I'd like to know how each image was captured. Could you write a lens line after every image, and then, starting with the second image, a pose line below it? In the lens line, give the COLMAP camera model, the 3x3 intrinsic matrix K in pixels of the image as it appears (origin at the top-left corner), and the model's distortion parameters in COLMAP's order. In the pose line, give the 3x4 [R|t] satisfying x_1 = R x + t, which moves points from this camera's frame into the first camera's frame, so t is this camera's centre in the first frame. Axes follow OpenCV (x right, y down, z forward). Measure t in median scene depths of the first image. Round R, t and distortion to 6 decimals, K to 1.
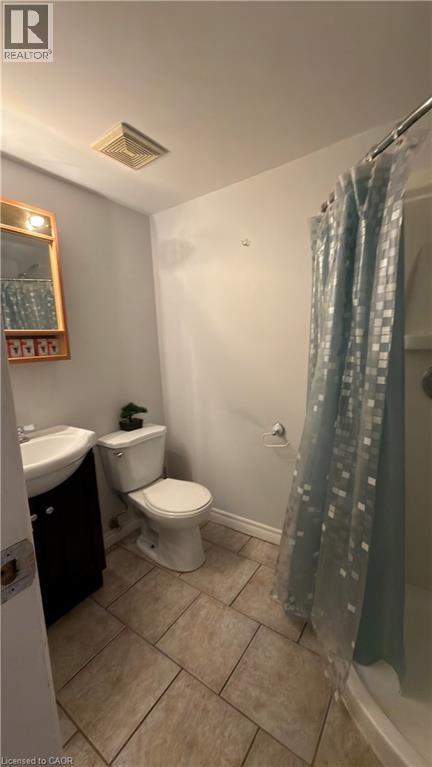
lens RADIAL K [[305.8, 0, 216.0], [0, 305.8, 383.5], [0, 0, 1]] dist [-0.001005, 0.000248]
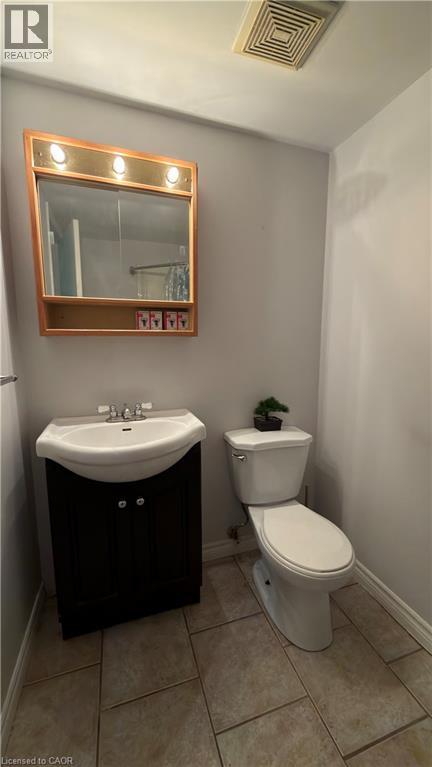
lens RADIAL K [[305.8, 0, 216.0], [0, 305.8, 383.5], [0, 0, 1]] dist [-0.001005, 0.000248]
pose [[0.804768, 0.131235, -0.578900, 0.080712], [-0.118851, 0.991130, 0.059464, -0.003677], [0.581569, 0.020948, 0.813228, 0.306604]]
